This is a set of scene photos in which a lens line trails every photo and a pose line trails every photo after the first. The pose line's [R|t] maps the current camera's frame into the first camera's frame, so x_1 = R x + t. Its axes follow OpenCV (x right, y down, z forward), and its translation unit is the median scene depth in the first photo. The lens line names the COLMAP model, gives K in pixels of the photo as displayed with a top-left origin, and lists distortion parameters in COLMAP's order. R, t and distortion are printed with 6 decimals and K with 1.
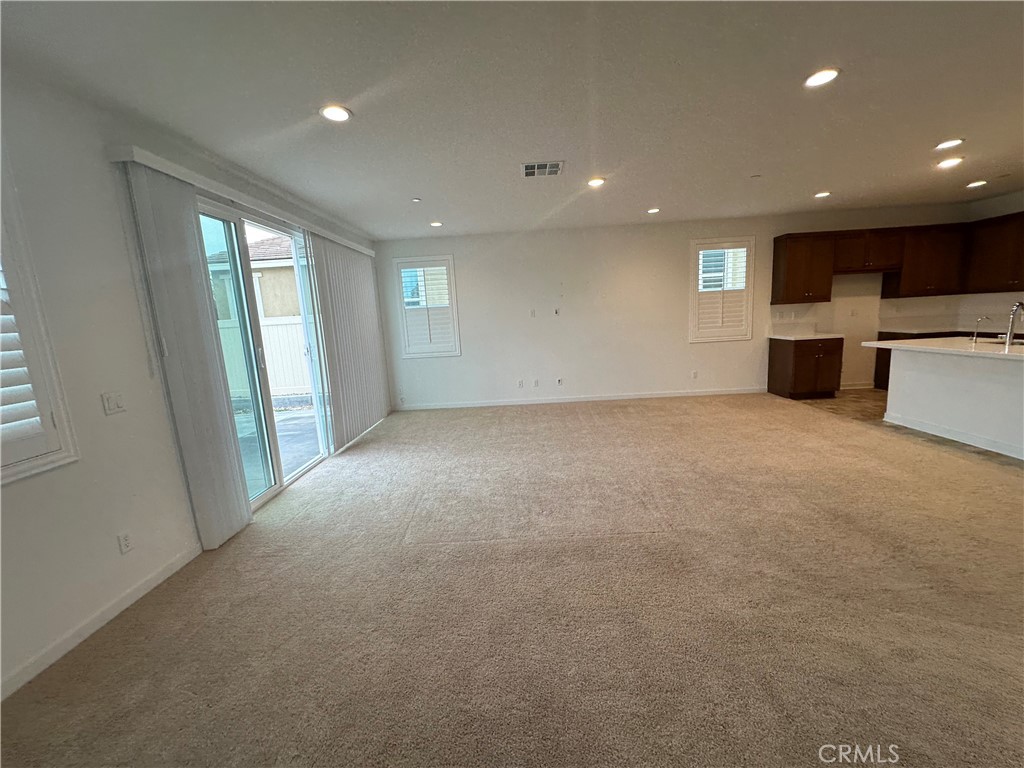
lens RADIAL K [[407.8, 0, 516.6], [0, 407.8, 385.4], [0, 0, 1]] dist [-0.001102, 0.000378]
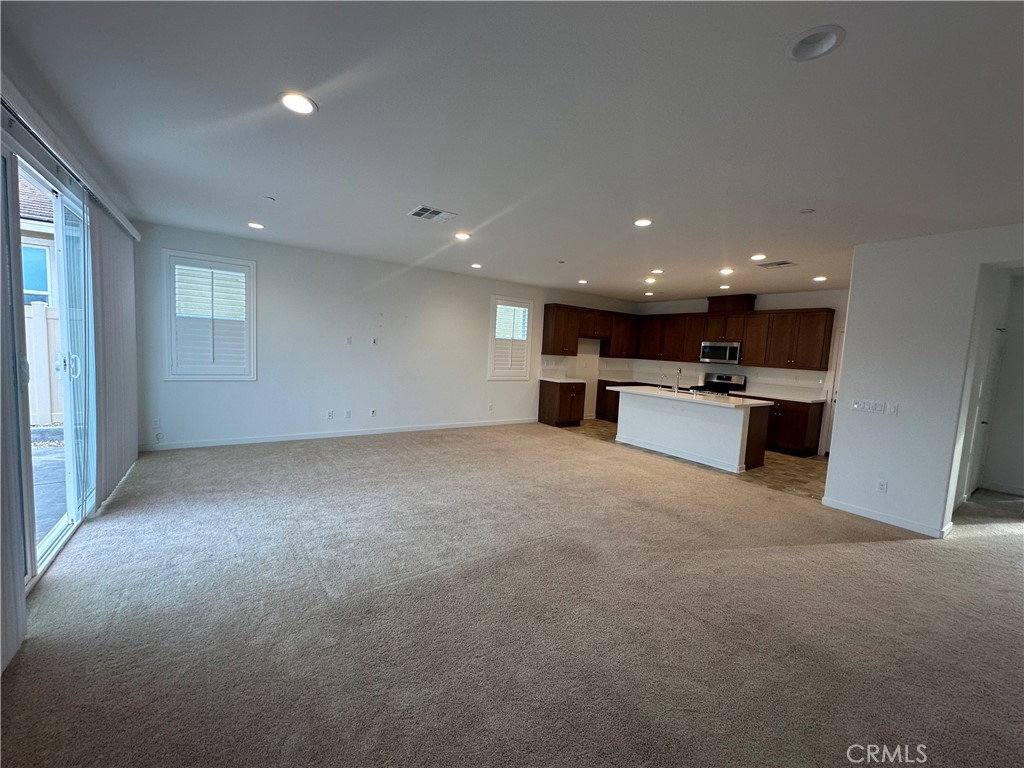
lens RADIAL K [[407.8, 0, 510.5], [0, 407.8, 386.5], [0, 0, 1]] dist [-0.001102, 0.000378]
pose [[0.804732, 0.044001, 0.592006, -0.292730], [0.001199, 0.997127, -0.075740, 0.003662], [-0.593638, 0.061660, 0.802367, 0.033438]]
